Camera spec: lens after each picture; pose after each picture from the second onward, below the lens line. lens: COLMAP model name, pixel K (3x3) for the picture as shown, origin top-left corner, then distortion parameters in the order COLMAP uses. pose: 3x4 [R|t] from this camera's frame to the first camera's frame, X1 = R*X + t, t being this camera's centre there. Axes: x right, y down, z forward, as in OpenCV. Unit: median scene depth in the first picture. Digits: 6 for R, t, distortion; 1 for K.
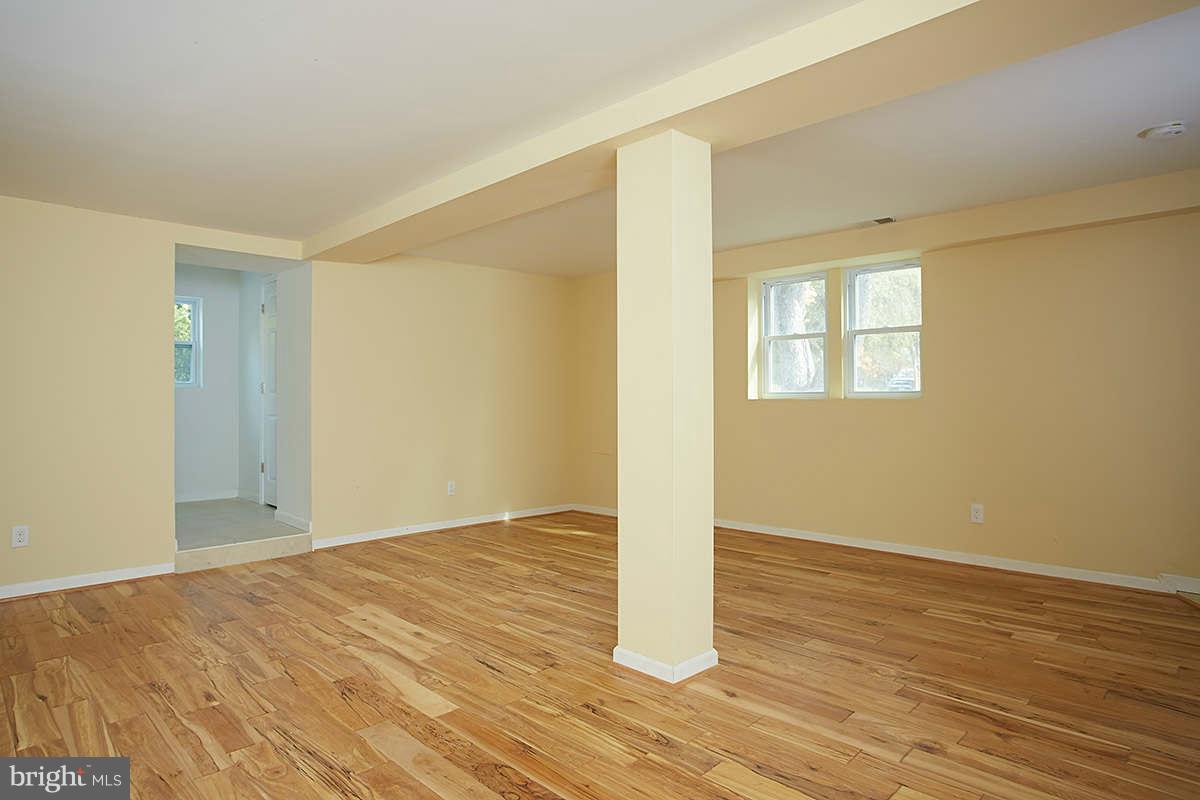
lens RADIAL K [[681.6, 0, 591.3], [0, 681.6, 393.9], [0, 0, 1]] dist [-0.051088, 0.011349]
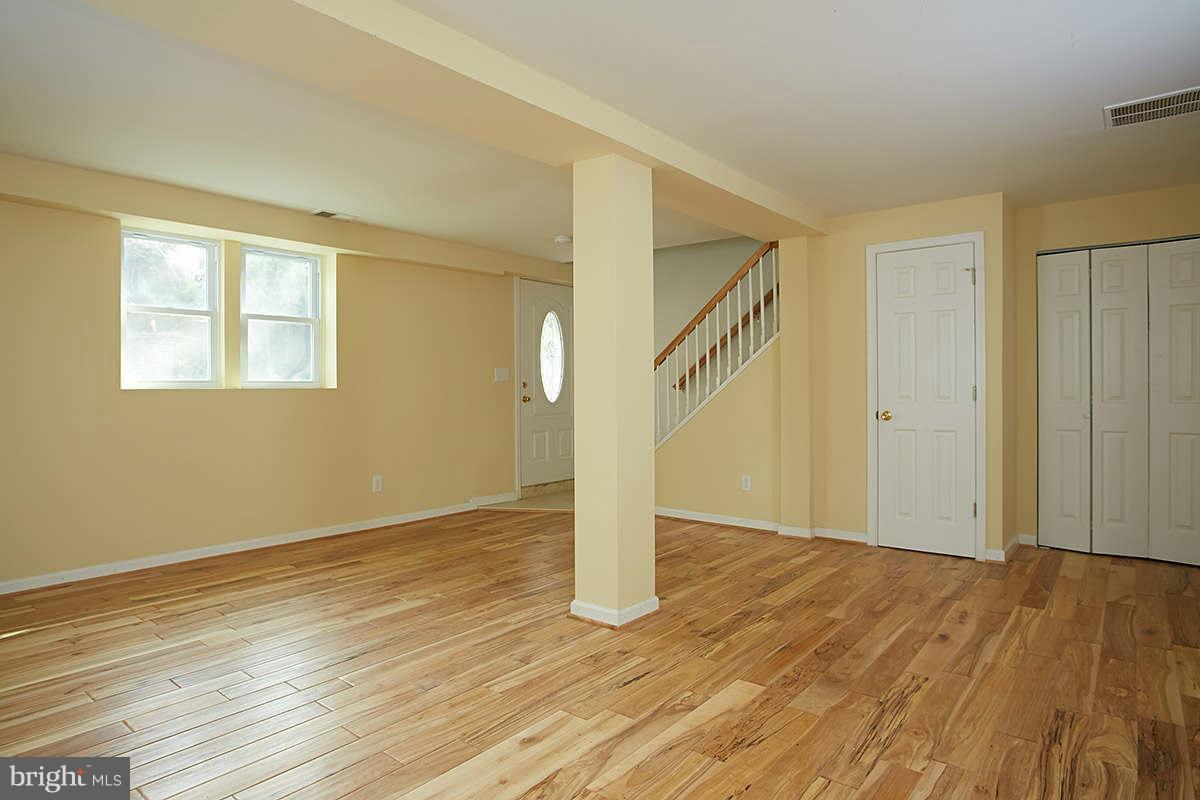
lens RADIAL K [[681.6, 0, 598.6], [0, 681.6, 397.3], [0, 0, 1]] dist [-0.051088, 0.011349]
pose [[-0.105573, -0.008817, 0.994372, -0.976804], [-0.001734, 0.999961, 0.008683, 0.016678], [-0.994410, -0.000808, -0.105585, 1.072936]]
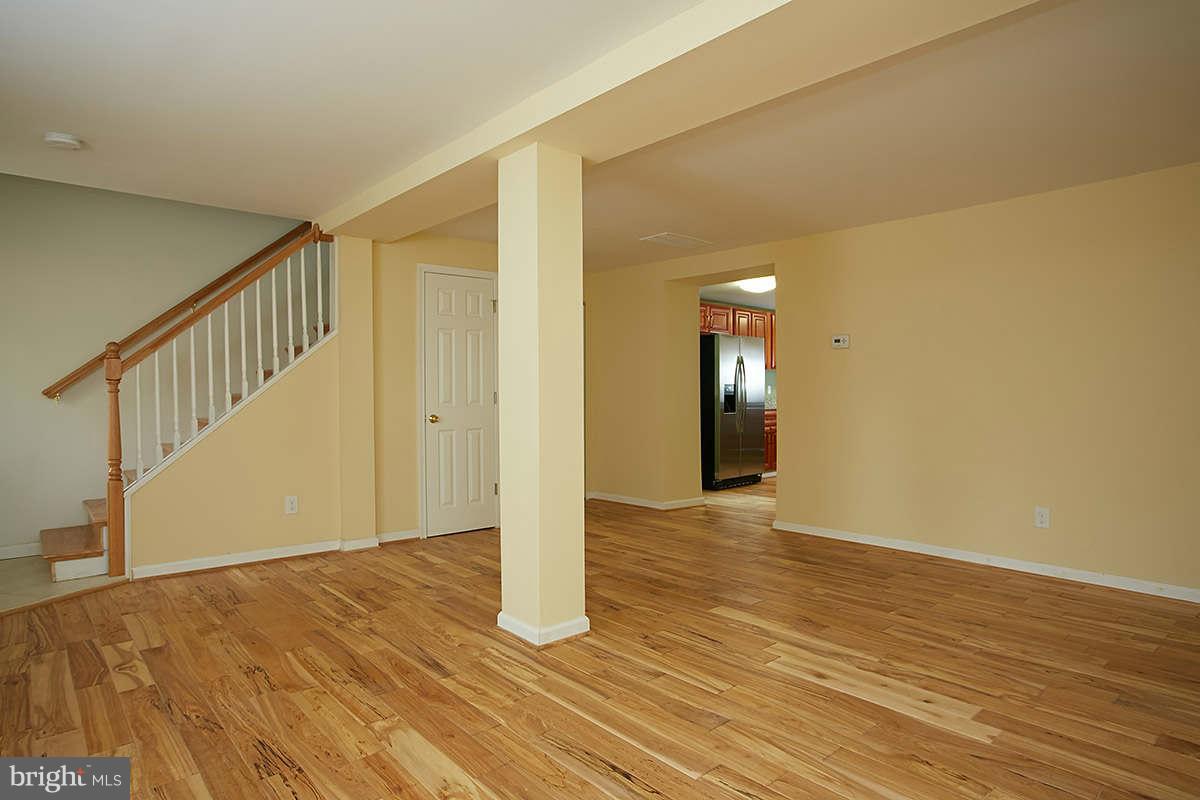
lens RADIAL K [[681.6, 0, 591.2], [0, 681.6, 393.9], [0, 0, 1]] dist [-0.051088, 0.011349]
pose [[-0.997535, 0.010045, 0.069455, -0.046273], [0.009748, 0.999942, -0.004624, 0.019214], [-0.069497, -0.003936, -0.997574, 1.952048]]
